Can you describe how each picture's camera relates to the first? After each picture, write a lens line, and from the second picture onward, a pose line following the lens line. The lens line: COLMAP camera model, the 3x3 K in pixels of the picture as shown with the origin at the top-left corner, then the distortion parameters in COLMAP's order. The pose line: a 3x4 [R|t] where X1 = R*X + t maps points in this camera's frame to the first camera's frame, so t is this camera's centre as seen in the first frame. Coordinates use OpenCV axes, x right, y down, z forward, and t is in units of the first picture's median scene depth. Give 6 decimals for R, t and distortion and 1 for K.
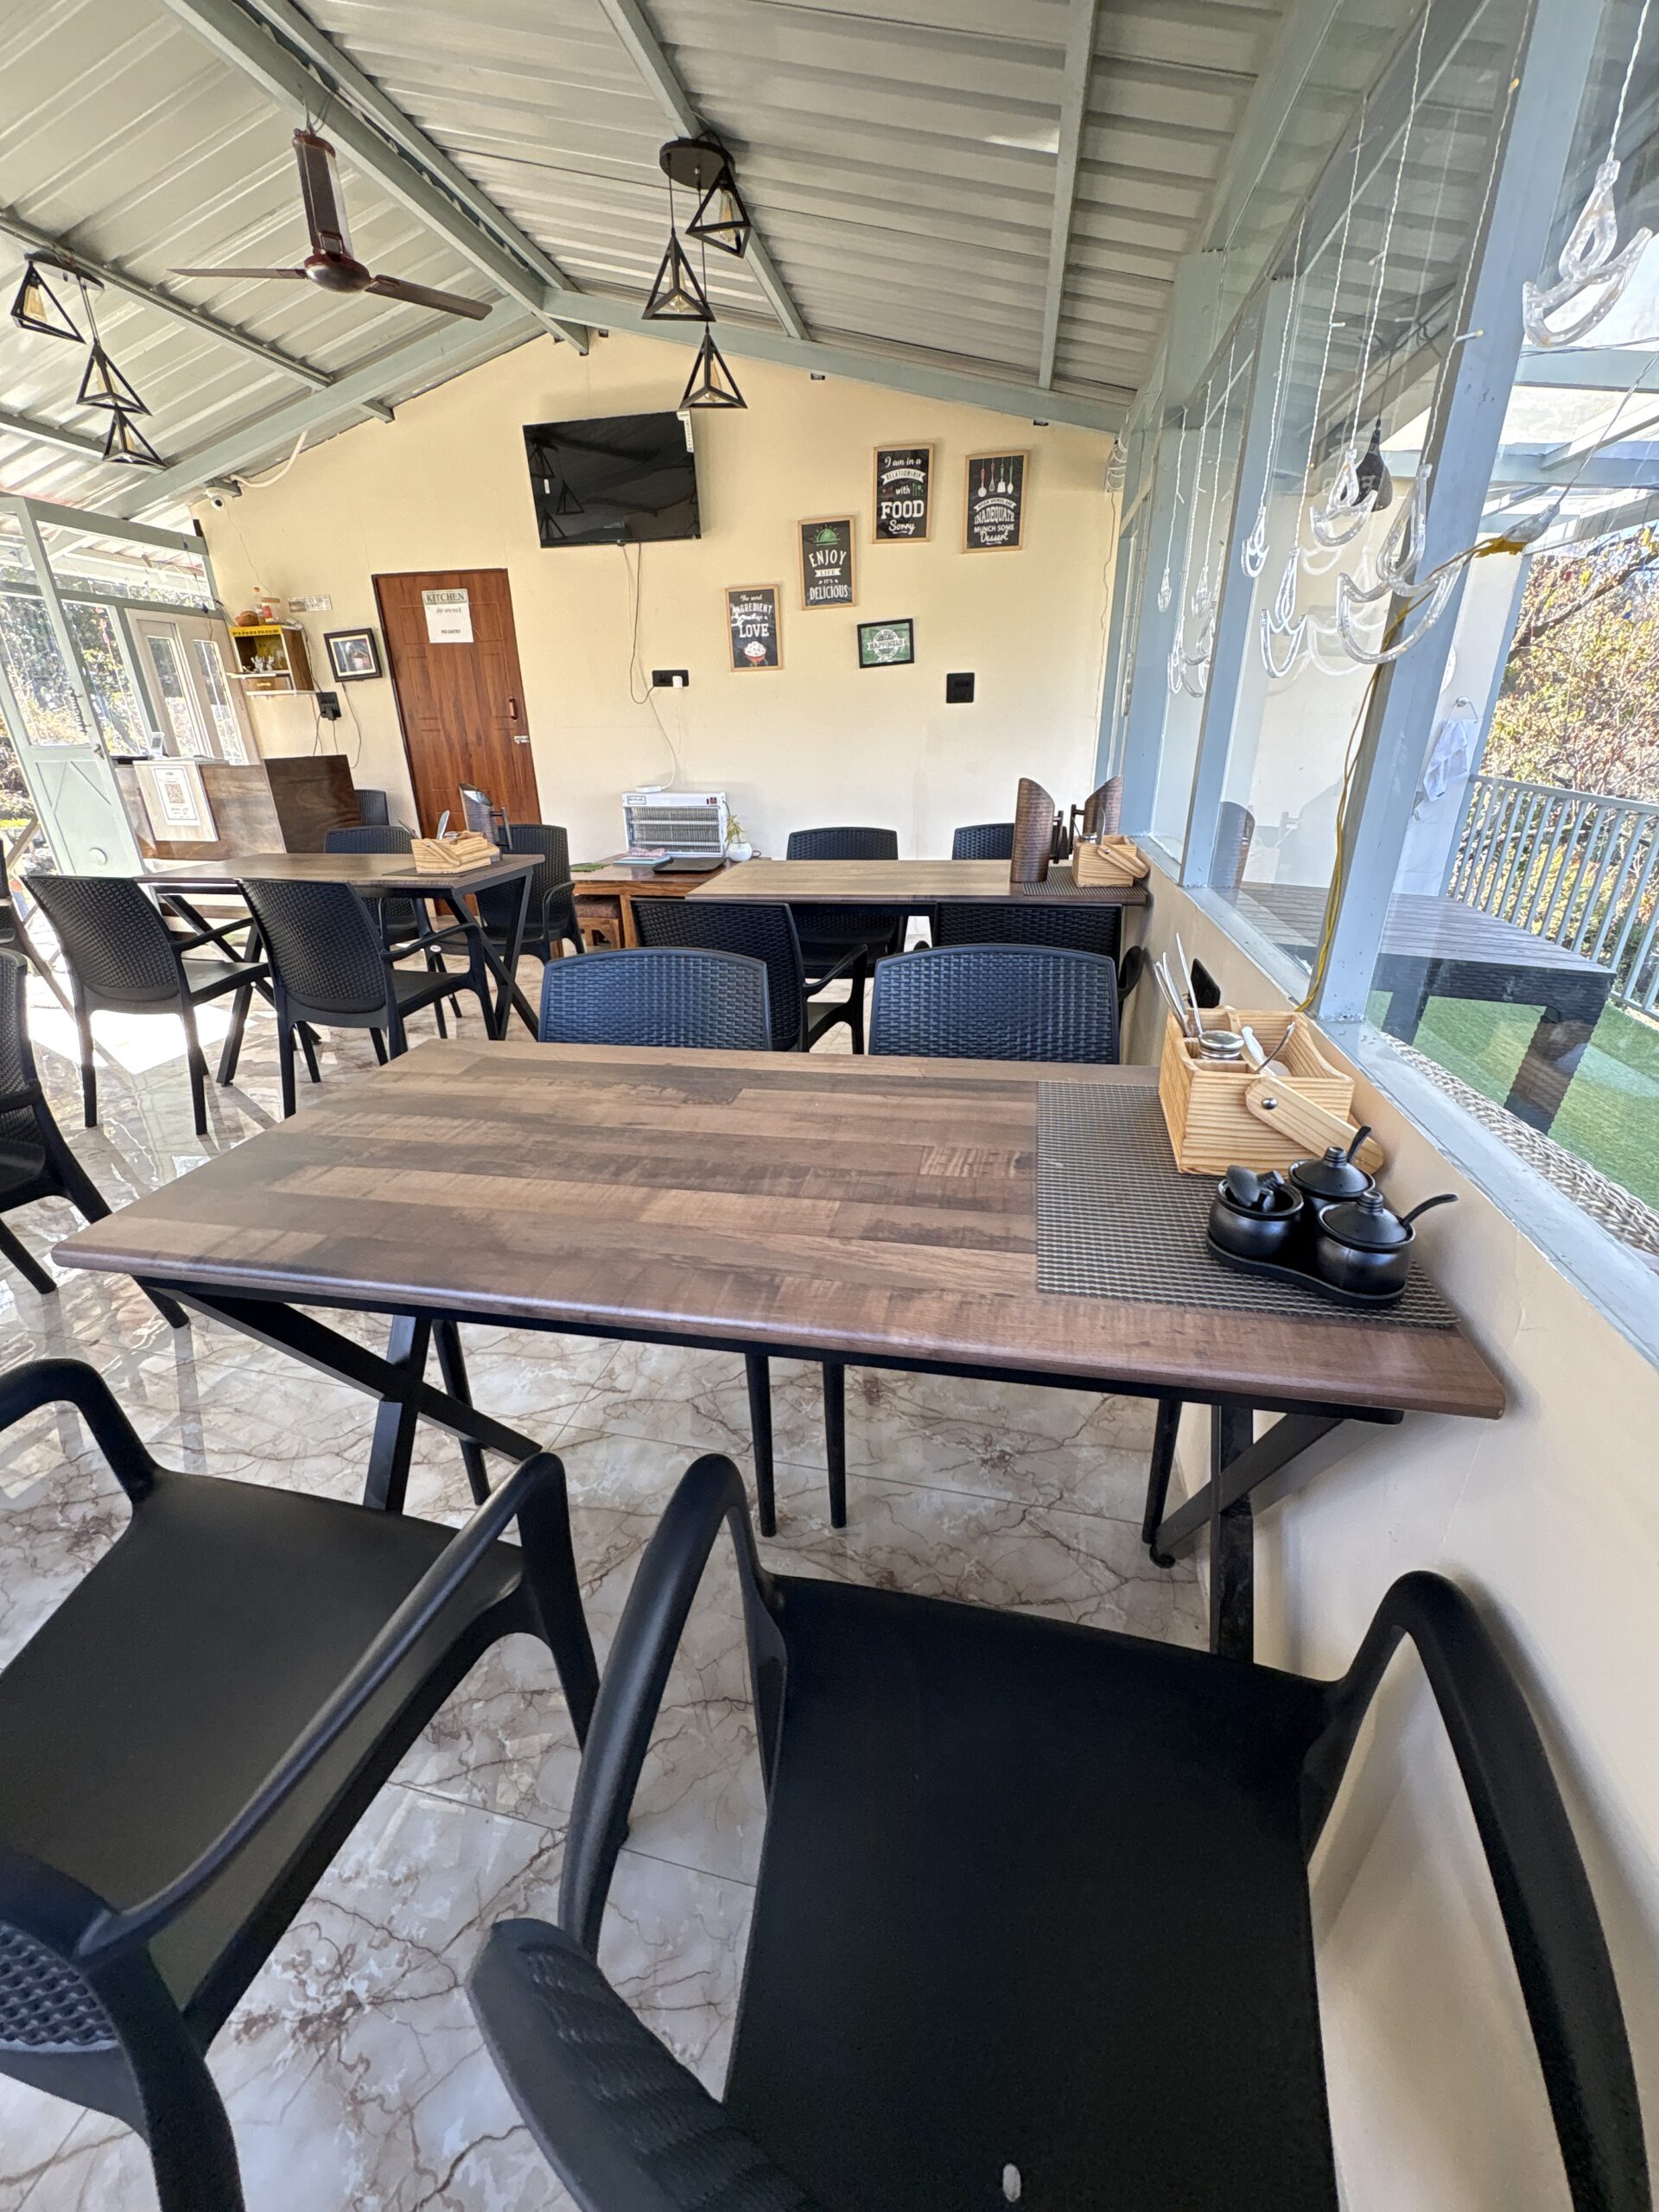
lens RADIAL K [[872.3, 0, 831.7], [0, 872.3, 1097.9], [0, 0, 1]] dist [-0.001354, -0.000114]
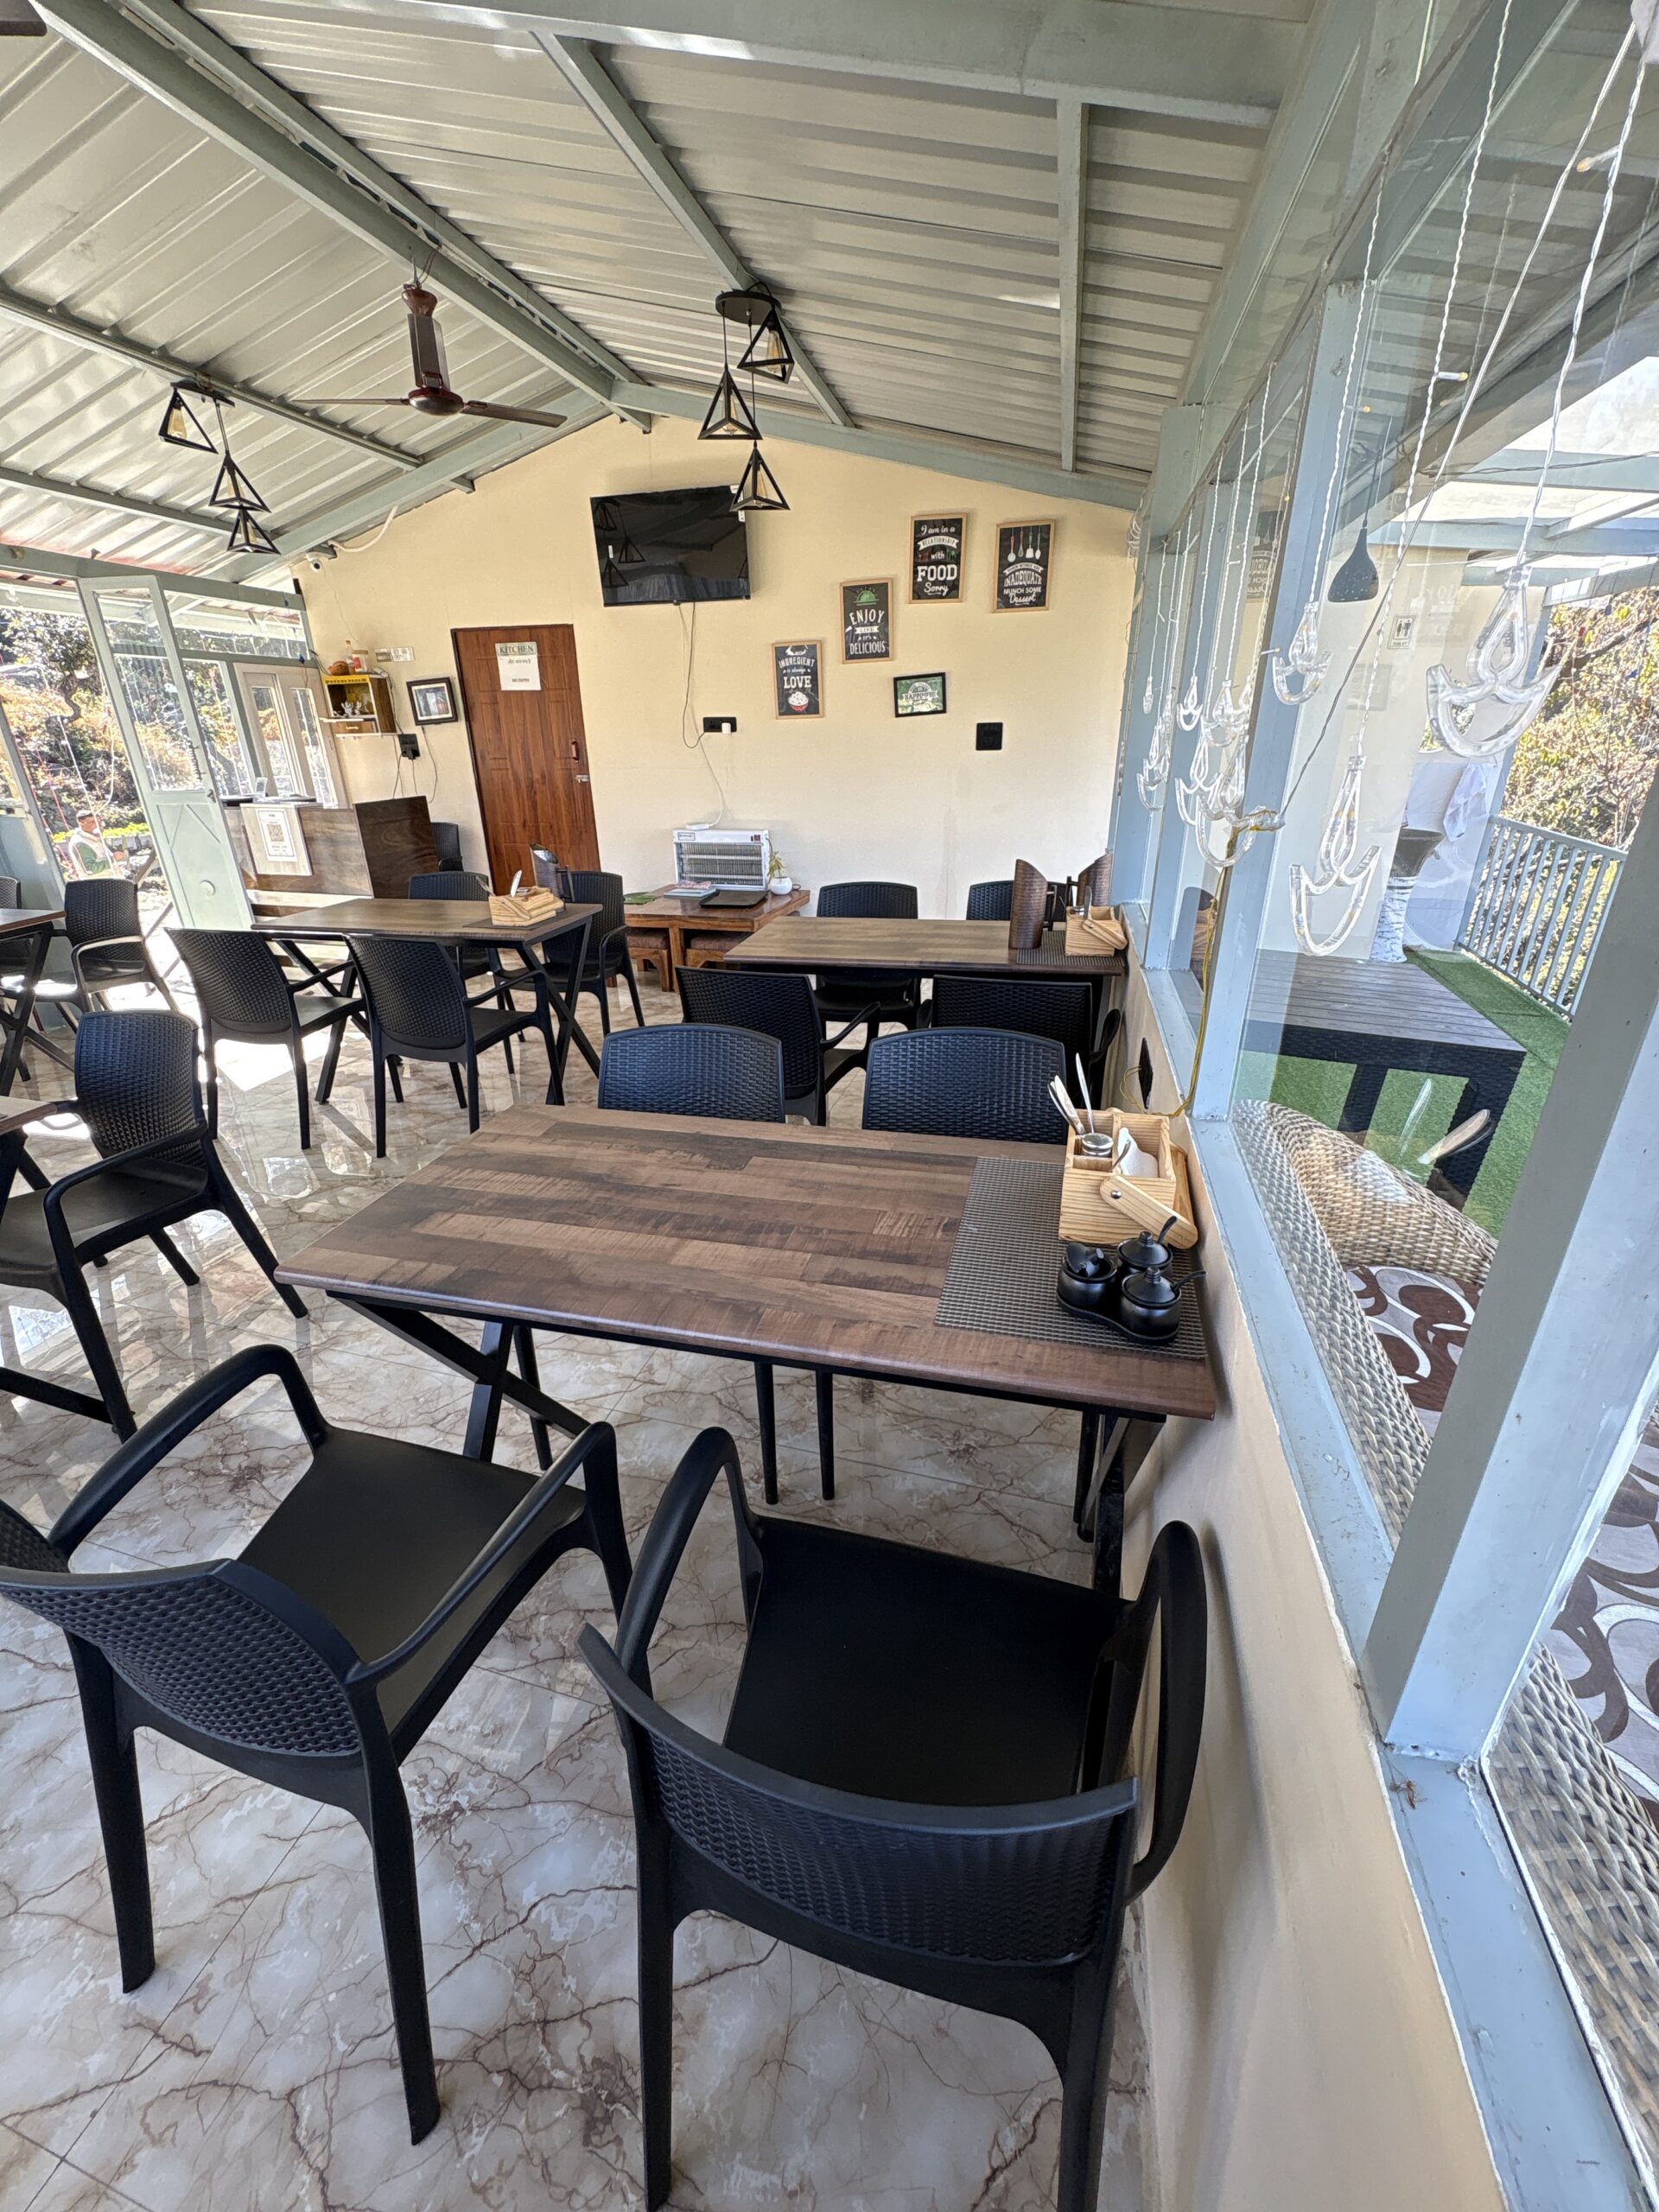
lens RADIAL K [[872.3, 0, 831.5], [0, 872.3, 1097.5], [0, 0, 1]] dist [-0.001354, -0.000114]
pose [[0.998444, 0.021004, -0.051648, 0.021207], [-0.021128, 0.999775, -0.001846, -0.025528], [0.051598, 0.002935, 0.998664, -0.078979]]
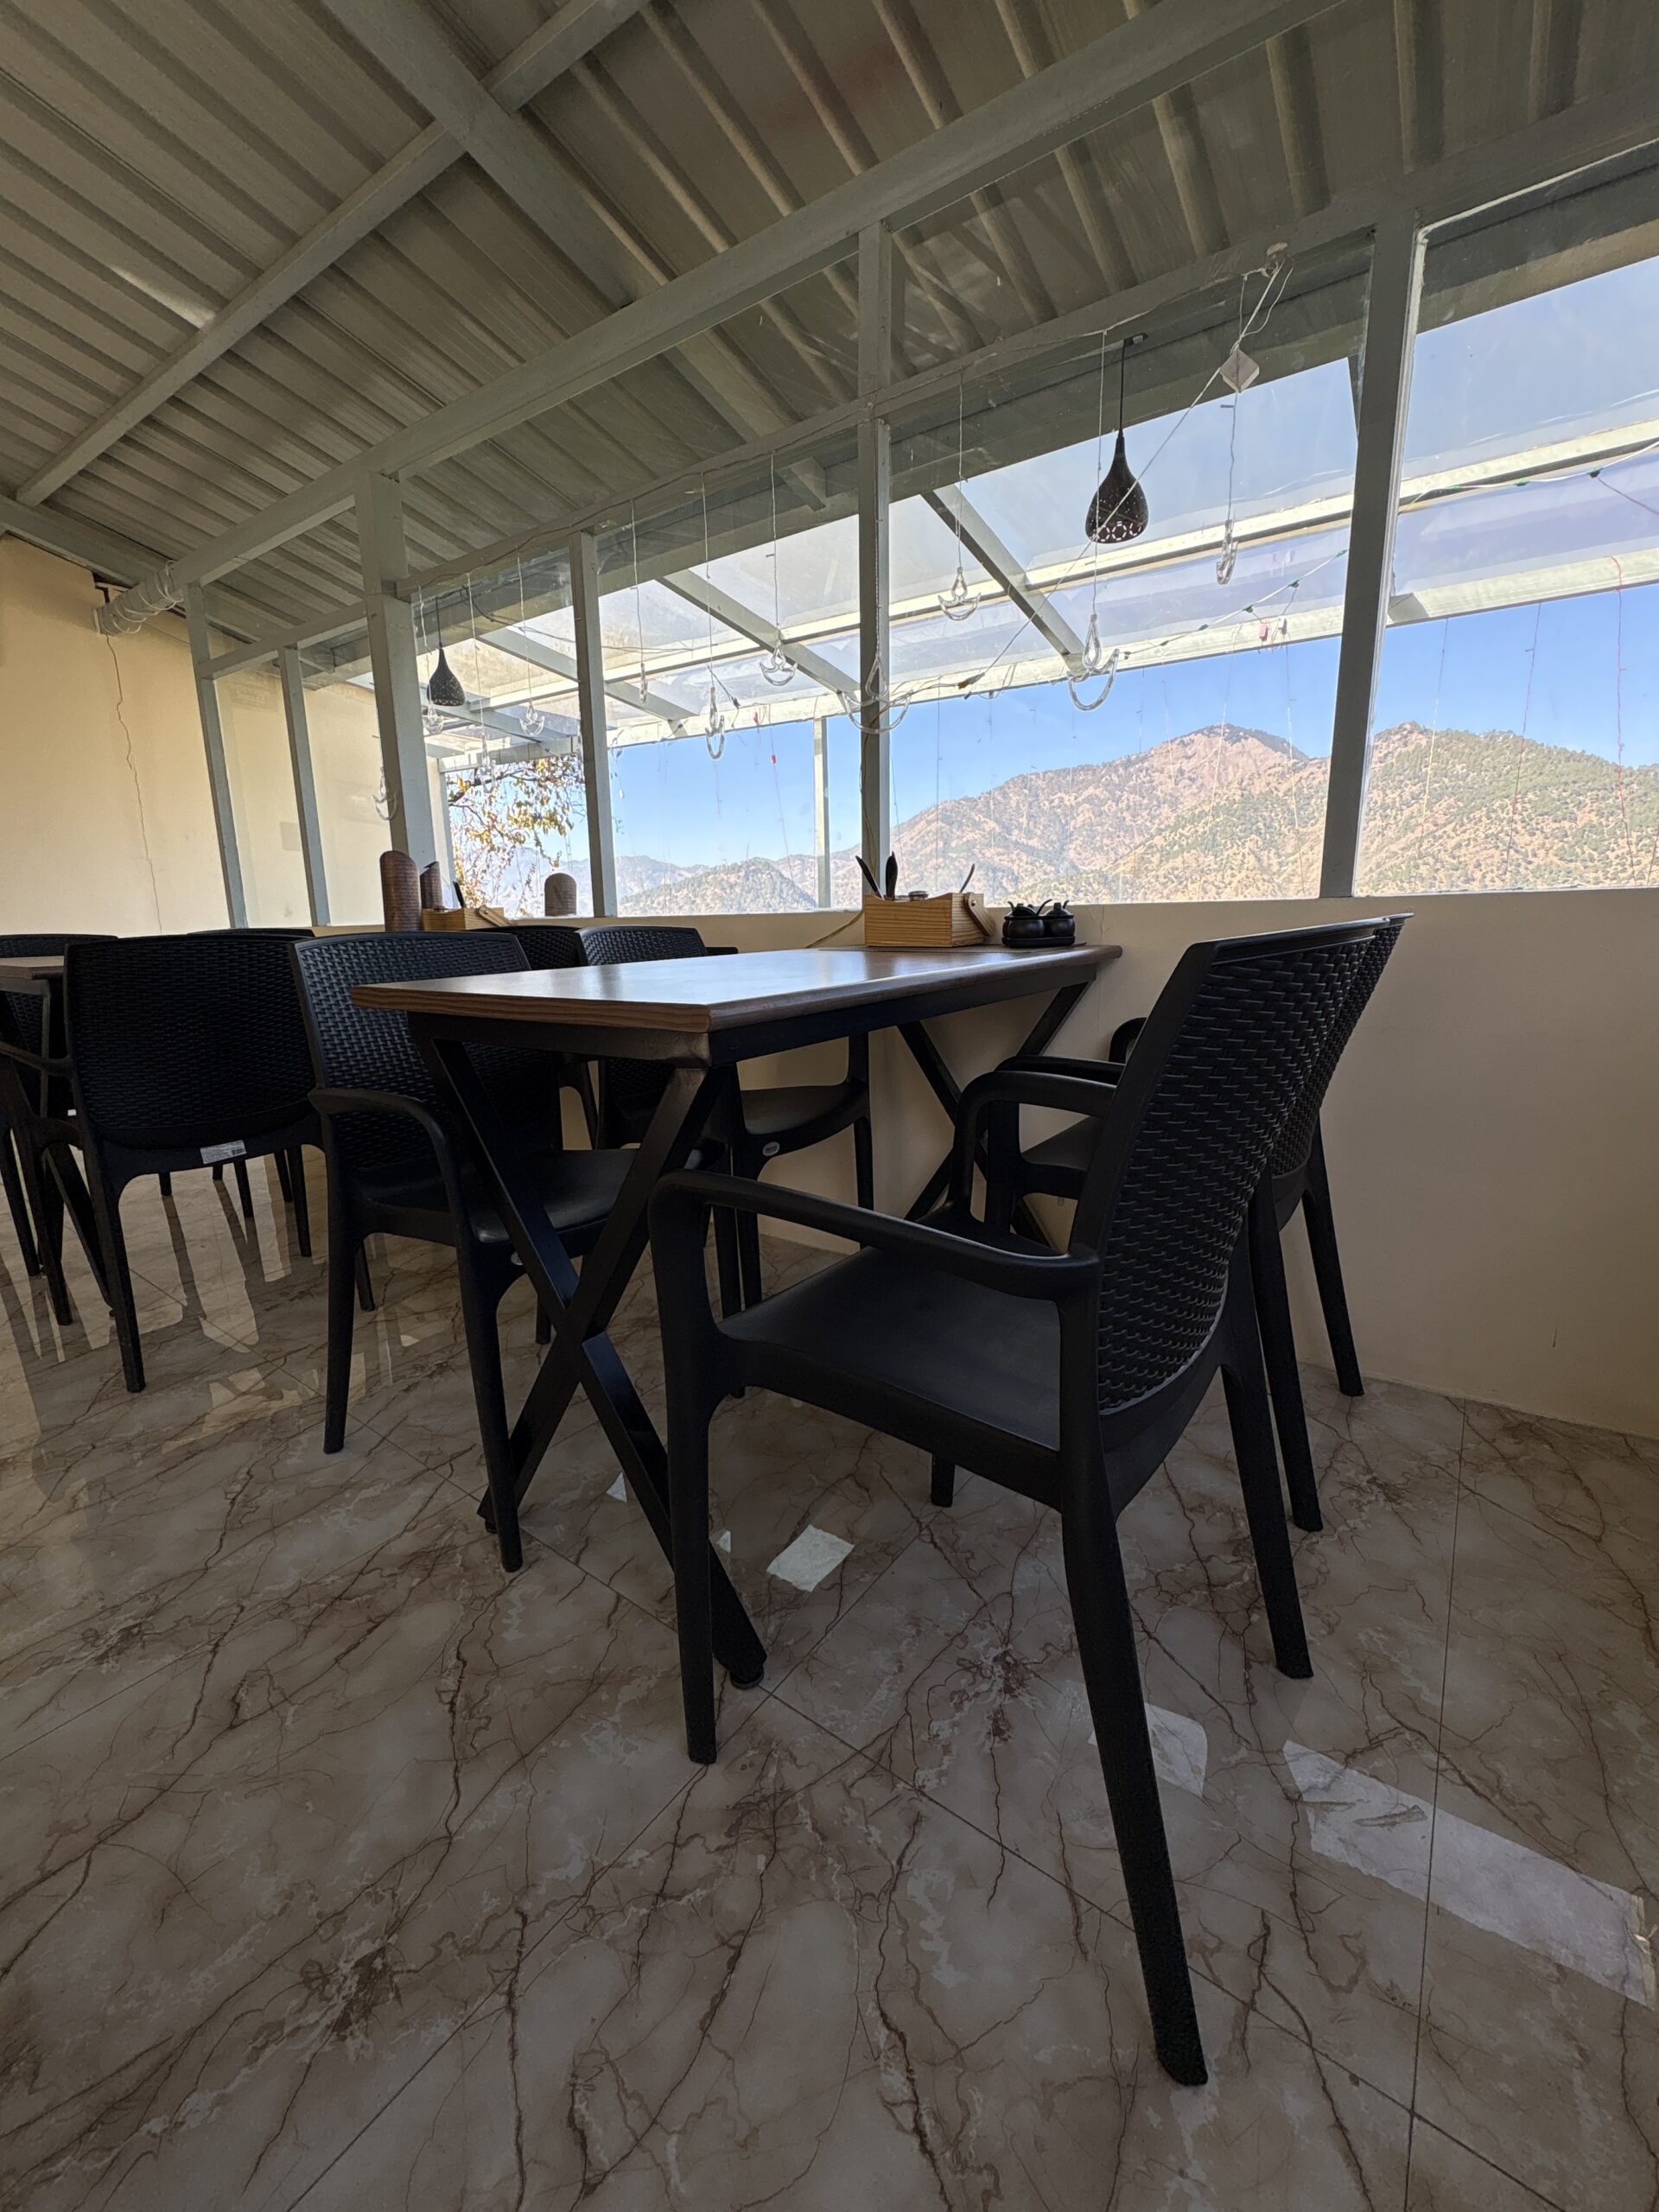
lens RADIAL K [[872.3, 0, 824.4], [0, 872.3, 1127.4], [0, 0, 1]] dist [-0.001354, -0.000114]
pose [[0.397713, -0.199942, 0.895459, -0.312365], [0.372099, 0.927252, 0.041776, 0.055437], [-0.838669, 0.316585, 0.443179, 0.097853]]
